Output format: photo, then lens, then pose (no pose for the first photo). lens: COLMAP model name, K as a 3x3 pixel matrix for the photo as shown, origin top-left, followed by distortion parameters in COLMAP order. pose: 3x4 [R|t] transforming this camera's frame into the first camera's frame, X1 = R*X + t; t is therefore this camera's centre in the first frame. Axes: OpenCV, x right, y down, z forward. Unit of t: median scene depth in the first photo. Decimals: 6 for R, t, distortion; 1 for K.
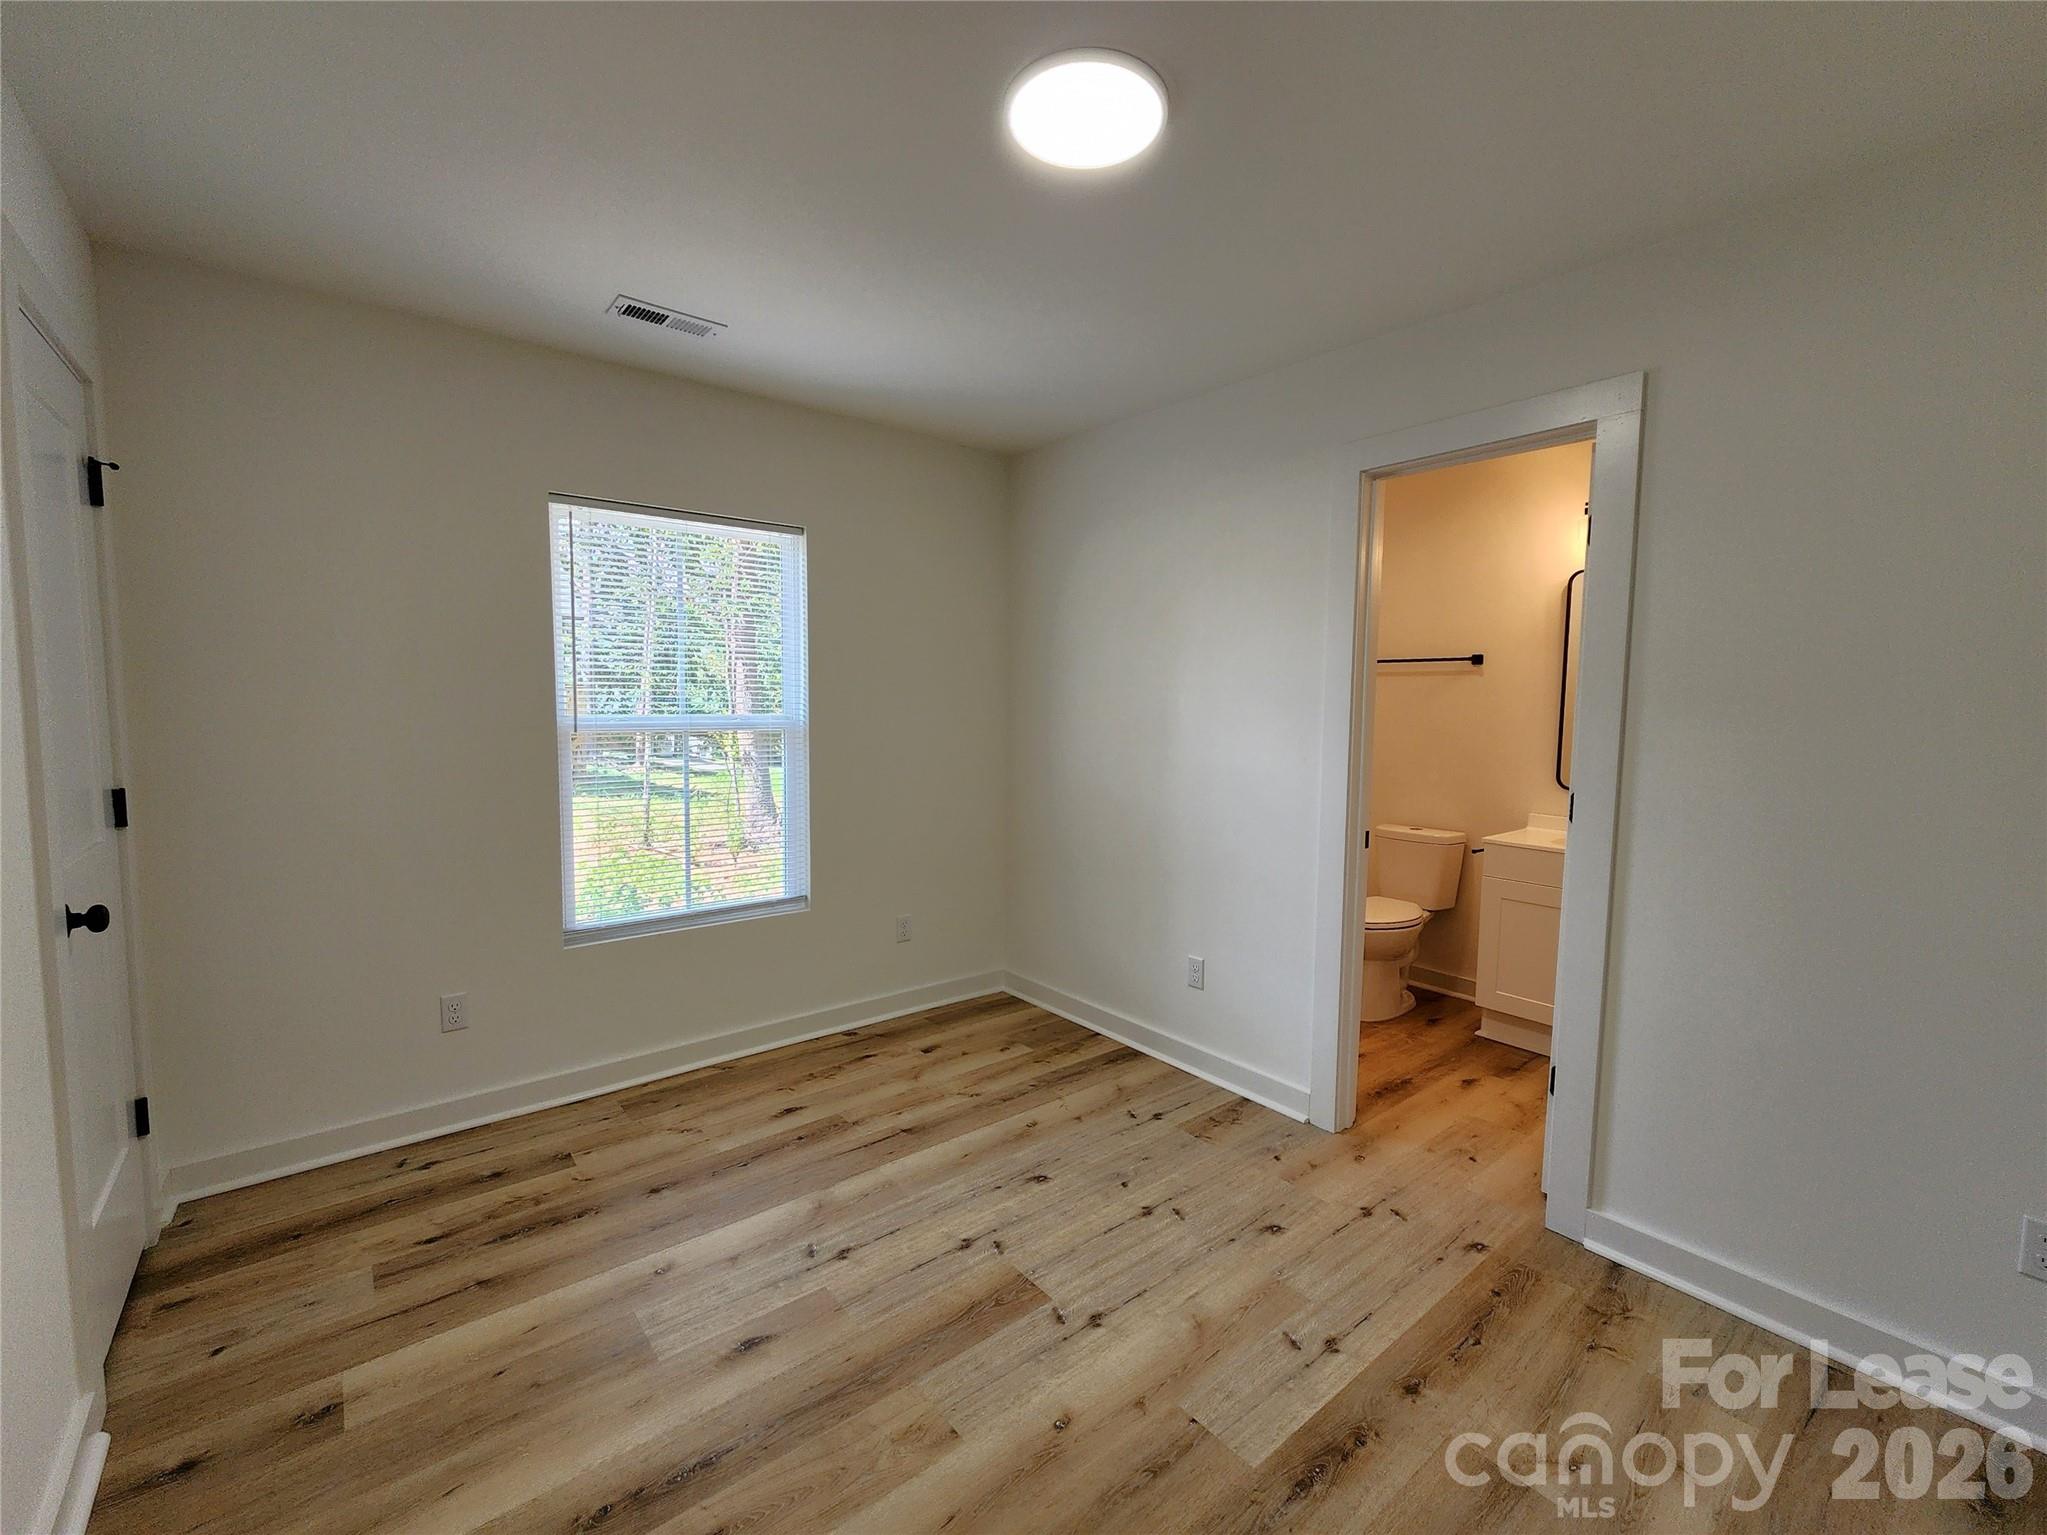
lens RADIAL K [[861.7, 0, 1025.9], [0, 861.7, 762.8], [0, 0, 1]] dist [-0.000447, -0.000218]
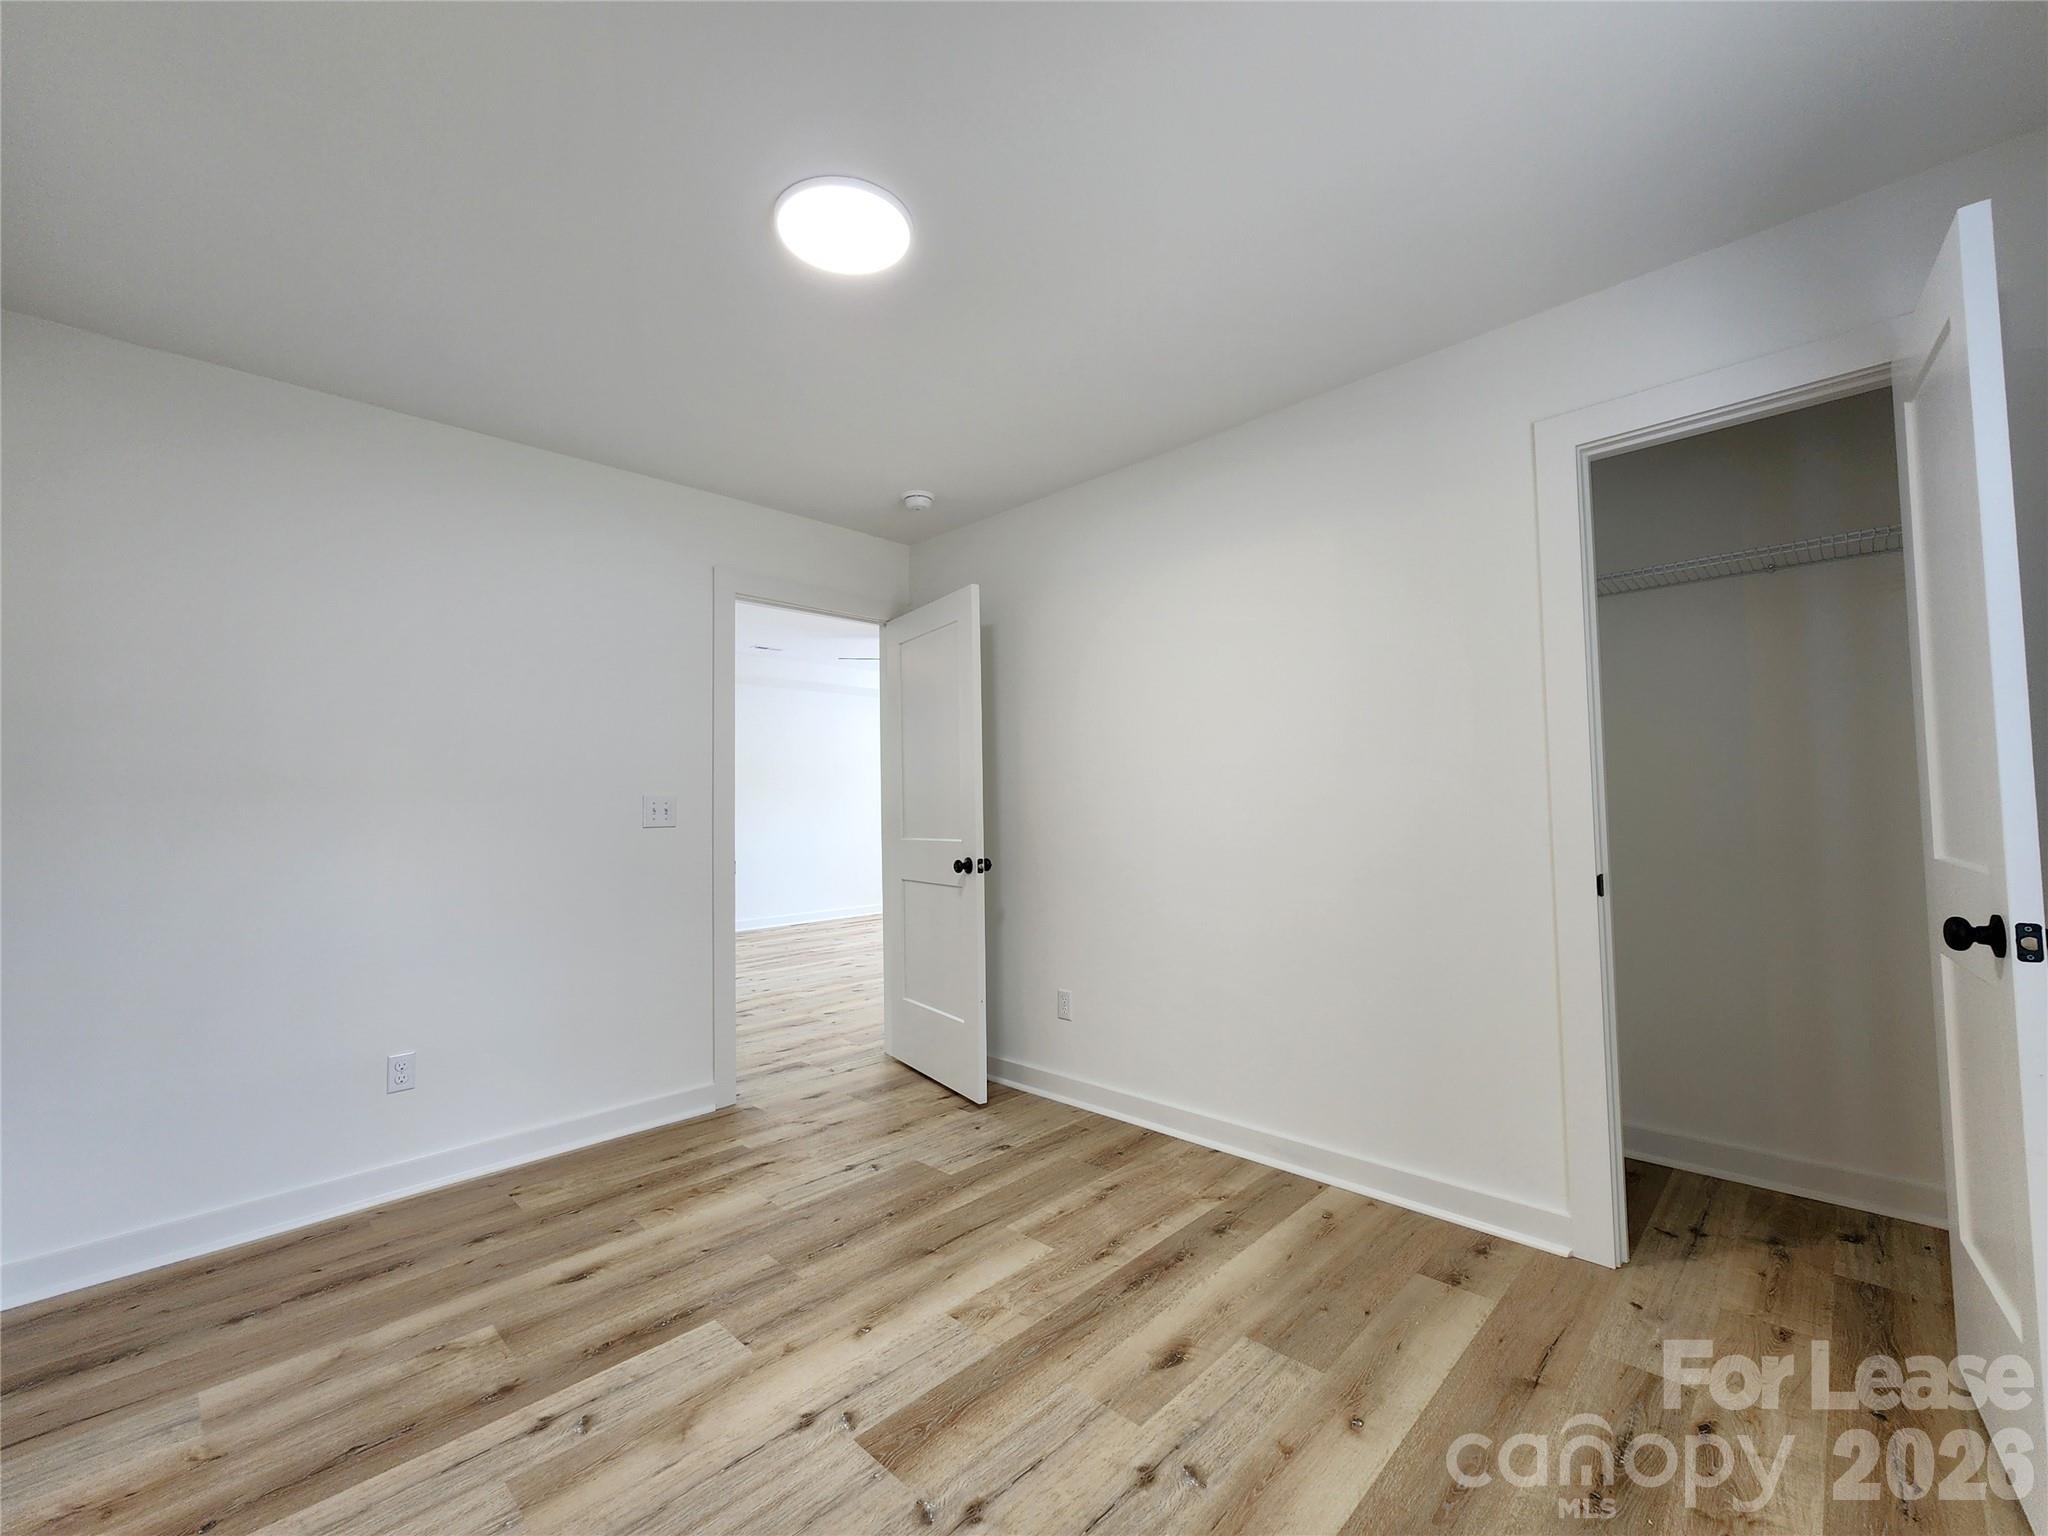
lens RADIAL K [[891.9, 0, 1027.1], [0, 891.9, 766.3], [0, 0, 1]] dist [-0.000290, 0.000270]
pose [[-0.994266, -0.002958, -0.106895, -0.043057], [-0.006282, 0.999507, 0.030774, -0.033720], [0.106751, 0.031269, -0.993794, 2.004057]]
